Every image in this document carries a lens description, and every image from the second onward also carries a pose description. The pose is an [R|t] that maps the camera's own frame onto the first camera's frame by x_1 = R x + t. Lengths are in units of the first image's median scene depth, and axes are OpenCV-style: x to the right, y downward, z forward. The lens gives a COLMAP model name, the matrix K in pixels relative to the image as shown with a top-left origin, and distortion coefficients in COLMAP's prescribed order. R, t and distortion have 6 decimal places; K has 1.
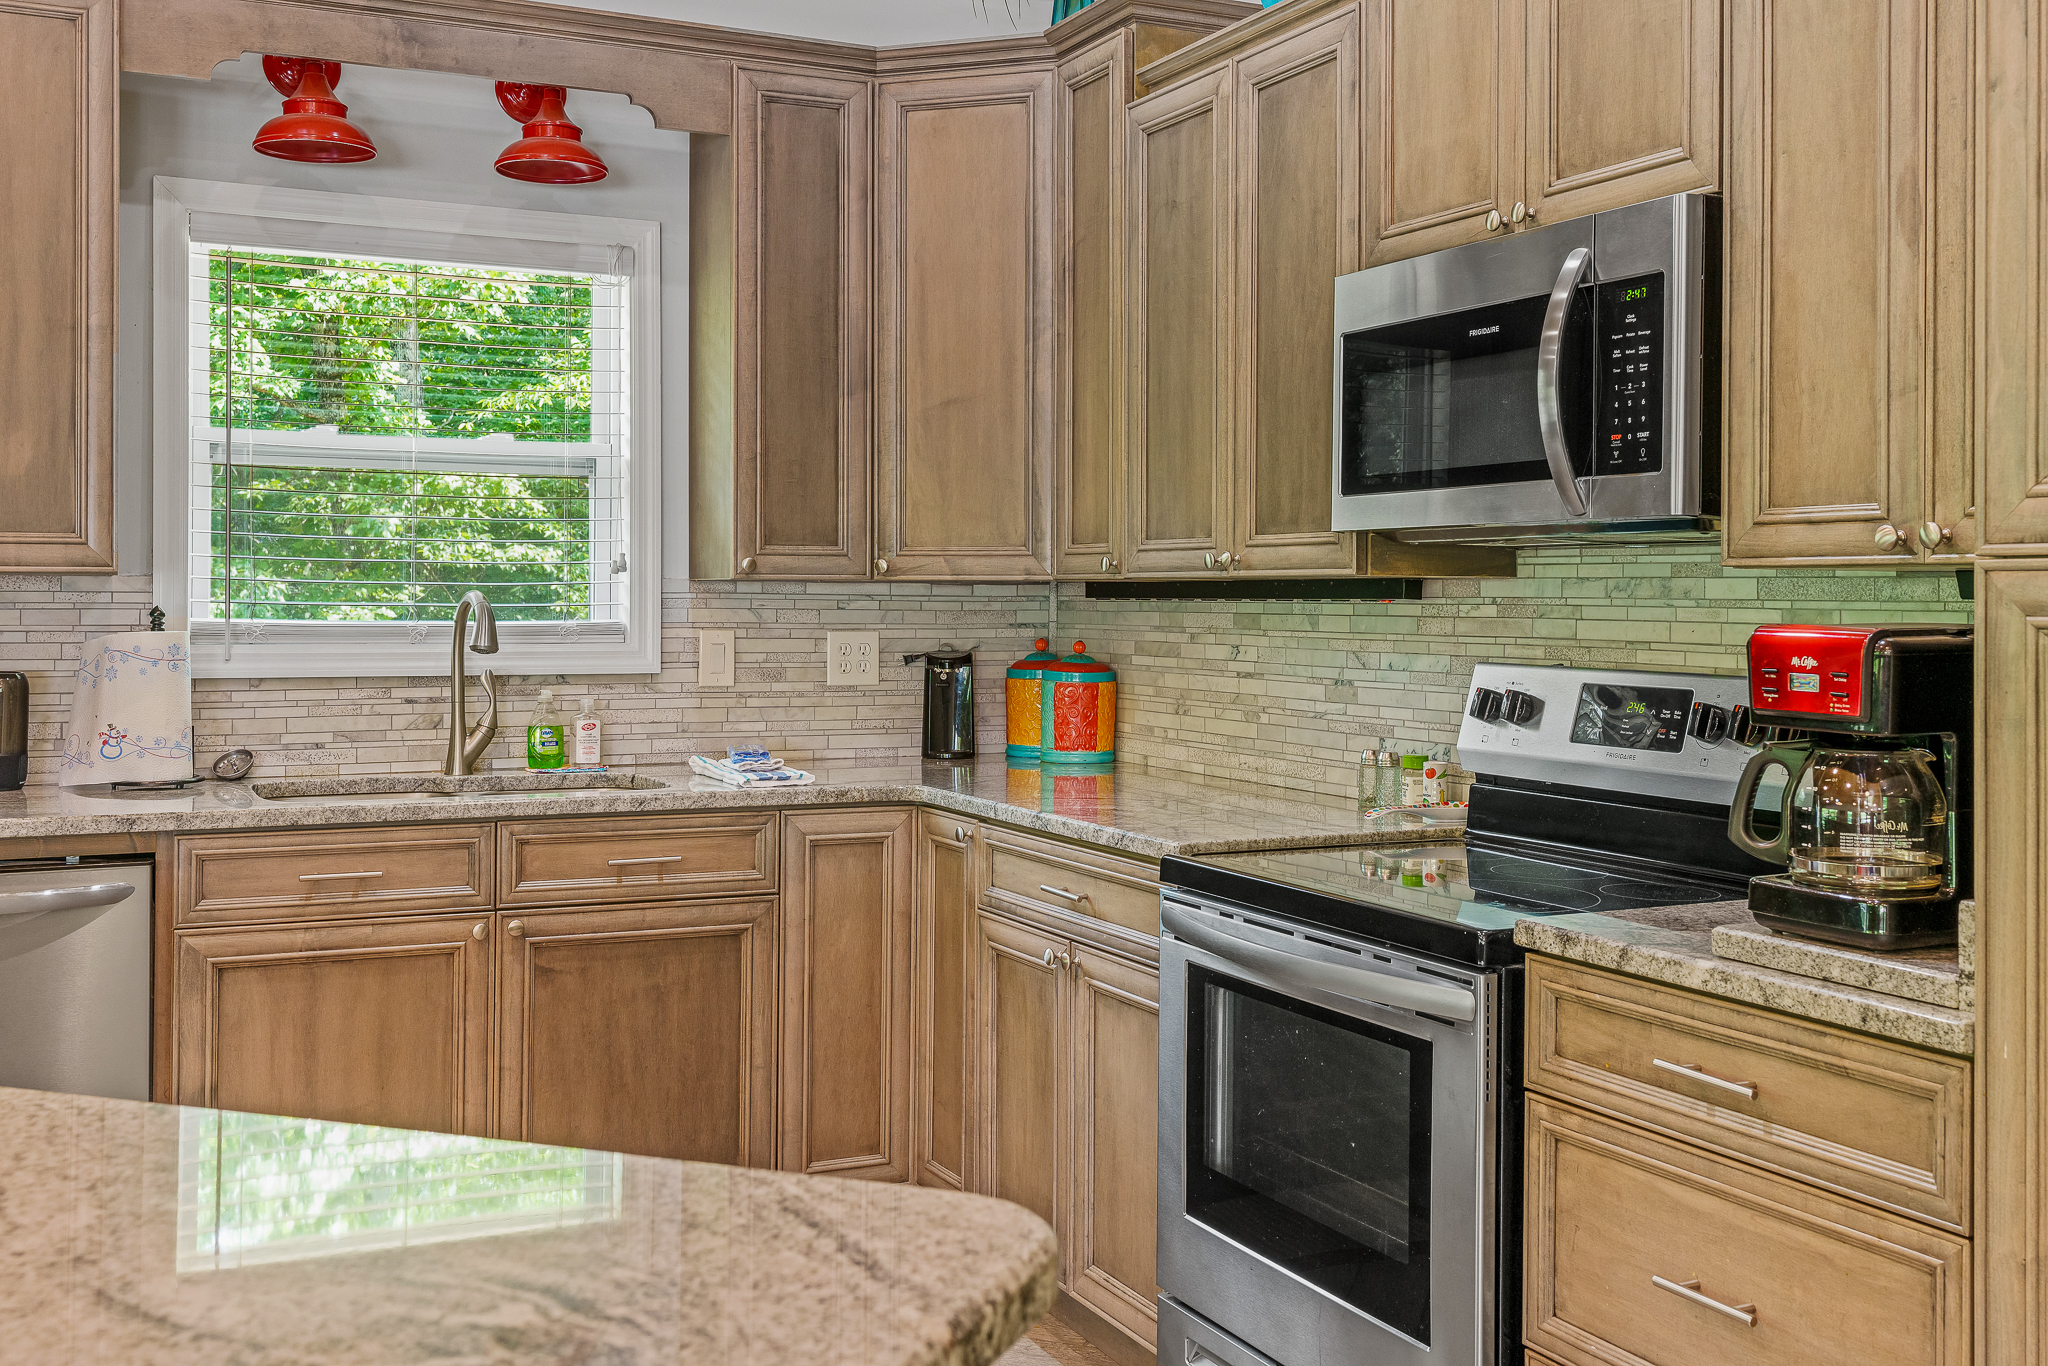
lens RADIAL K [[2032.6, 0, 1041.7], [0, 2032.6, 586.5], [0, 0, 1]] dist [0.018832, 0.000000]
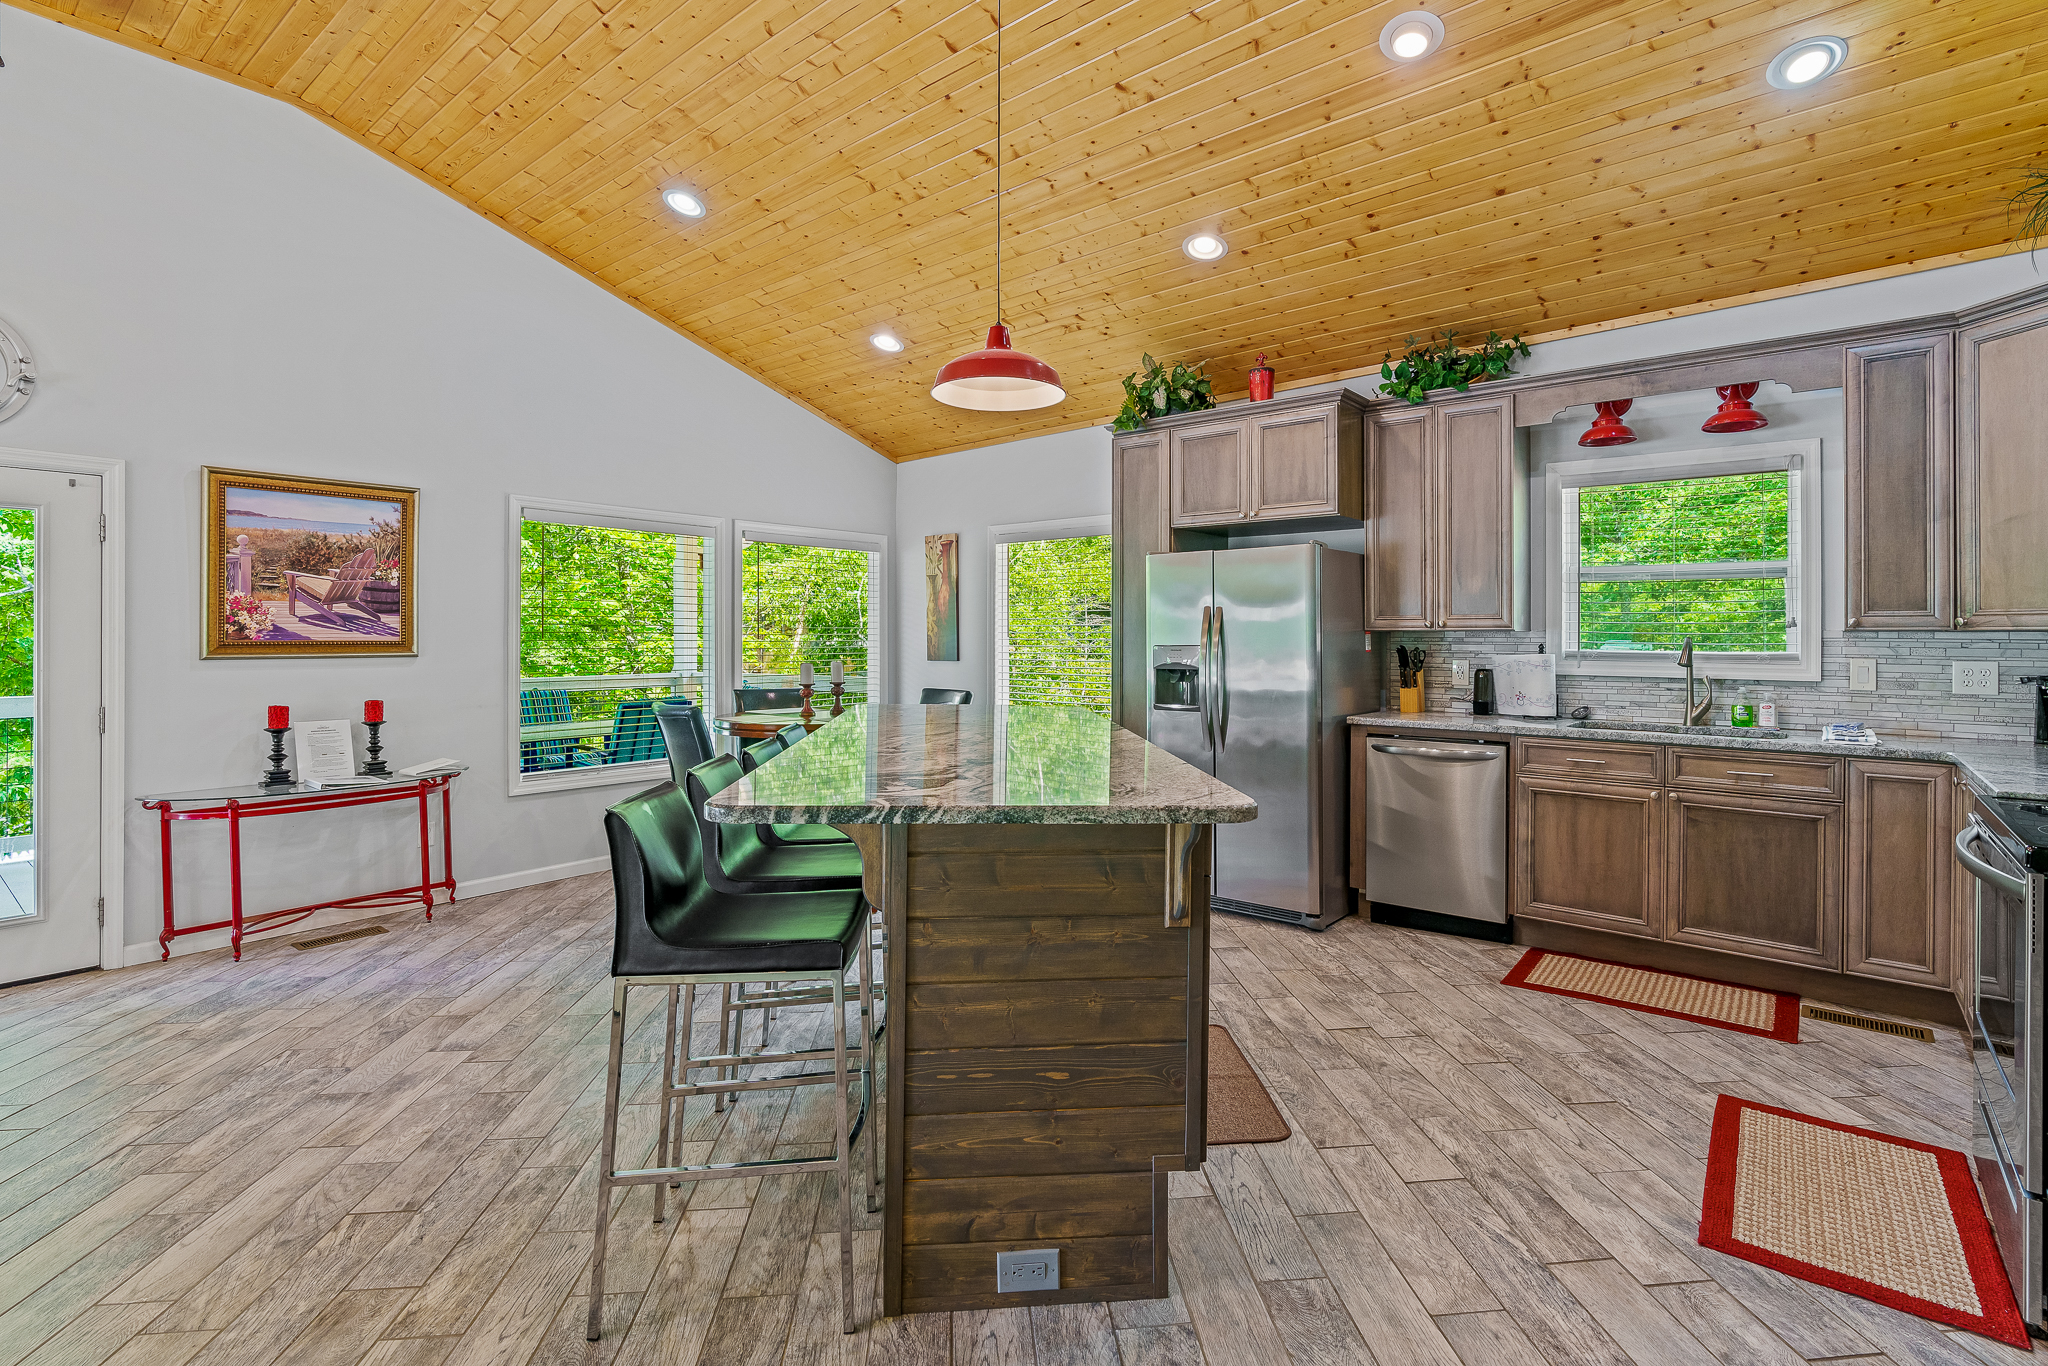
lens RADIAL K [[987.3, 0, 1029.9], [0, 987.3, 632.0], [0, 0, 1]] dist [-0.011658, 0.003634]
pose [[0.406294, -0.006922, -0.913716, 0.389137], [0.001557, 0.999975, -0.006883, 0.003114], [0.913741, 0.001374, 0.406295, -0.021864]]
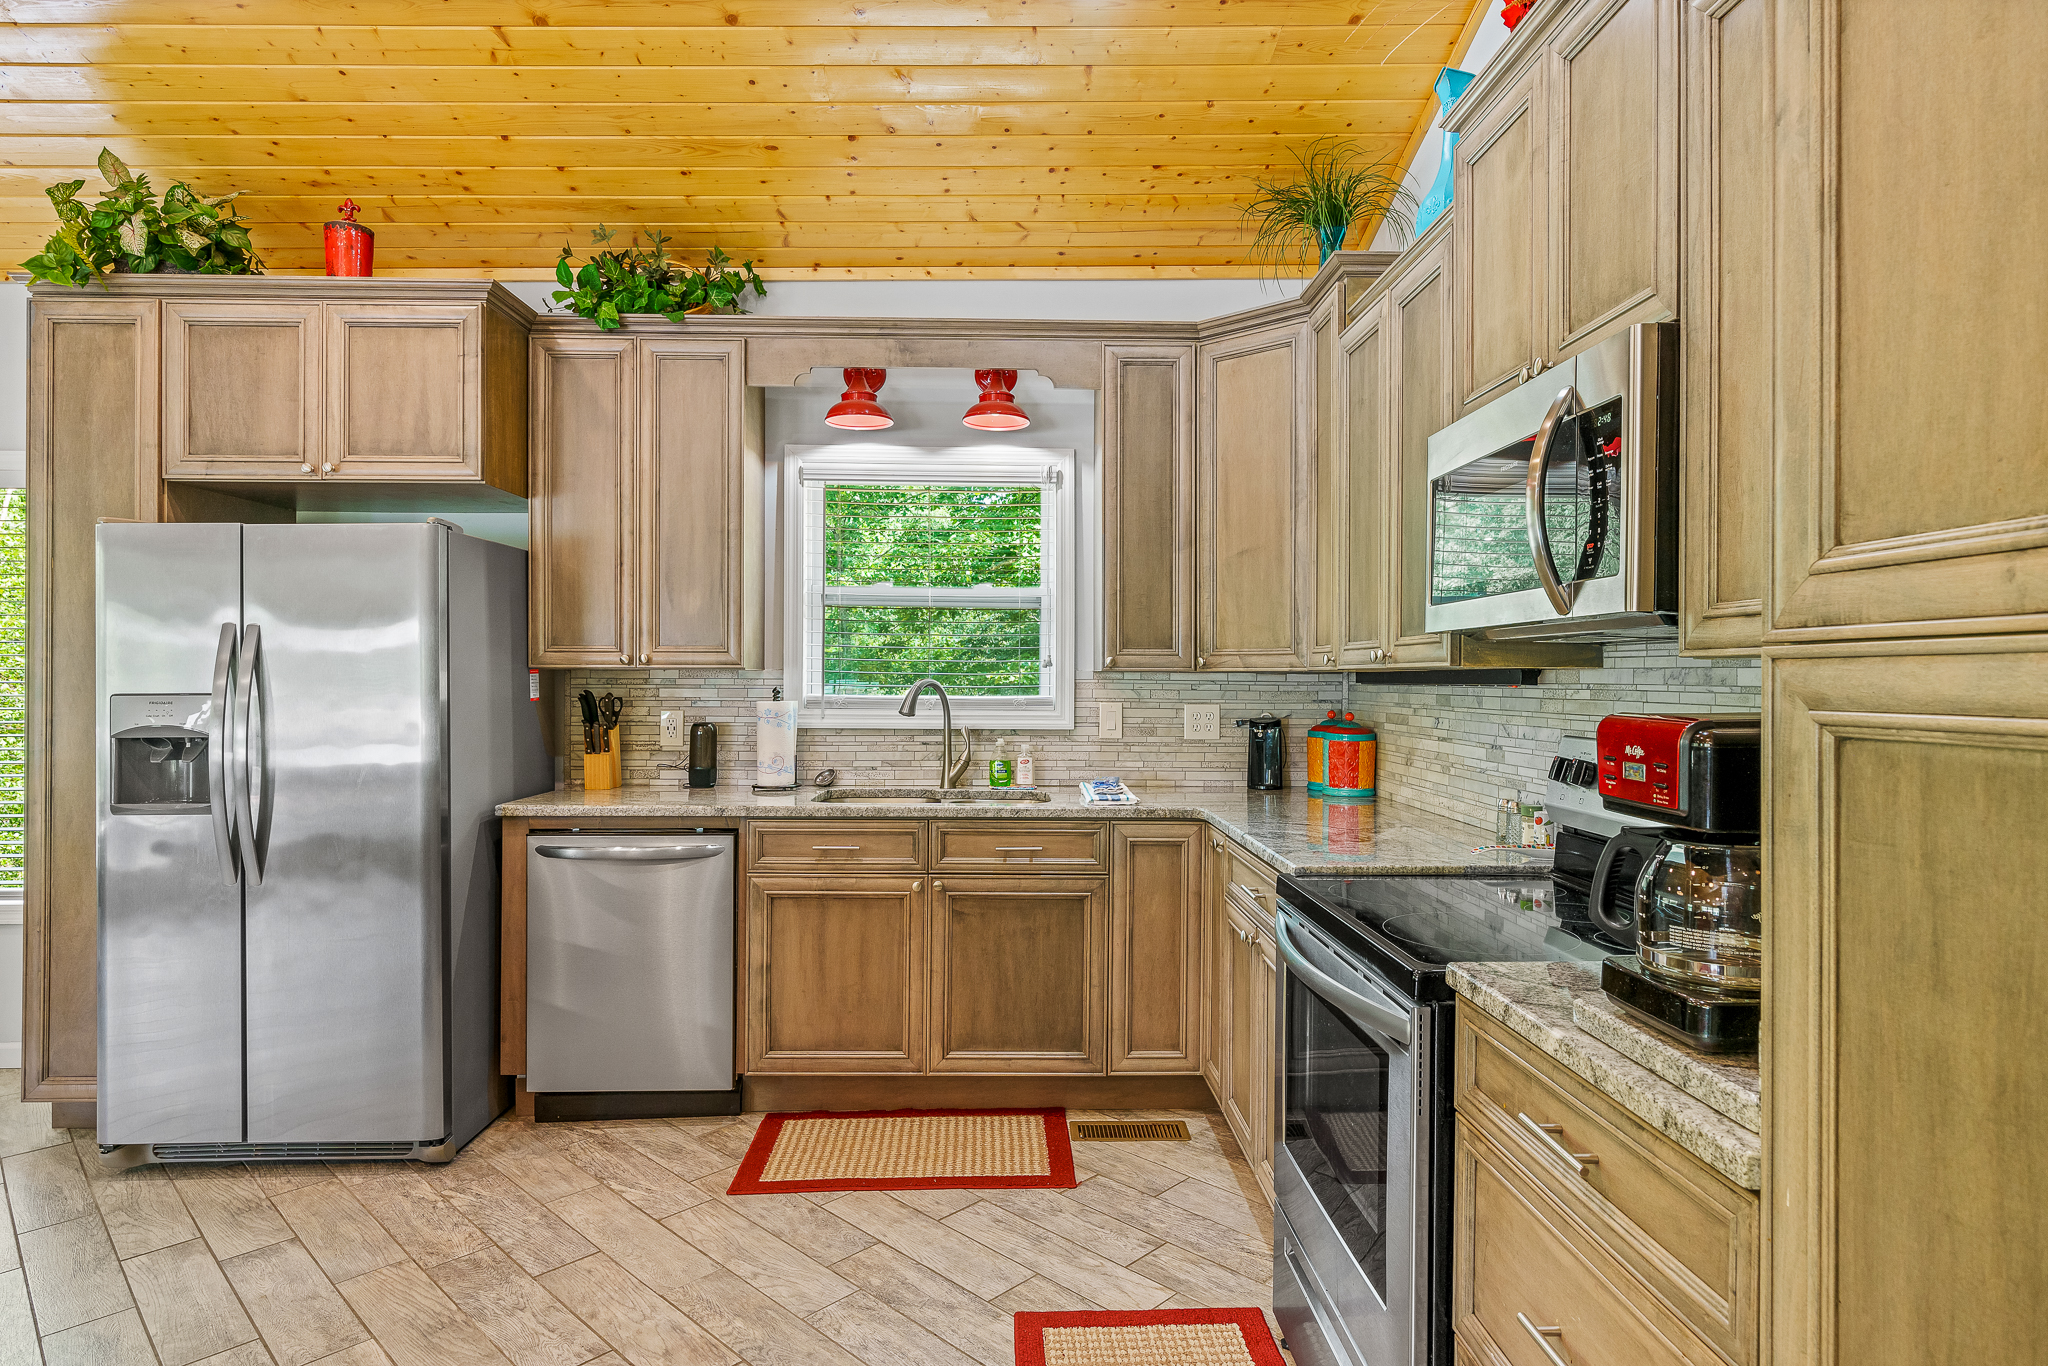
lens RADIAL K [[1129.9, 0, 1052.4], [0, 1129.9, 675.1], [0, 0, 1]] dist [-0.005110, 0.003757]
pose [[0.912662, -0.001282, -0.408714, 0.187790], [0.001406, 0.999999, 0.000003, -0.000460], [0.408714, -0.000577, 0.912662, 0.207460]]
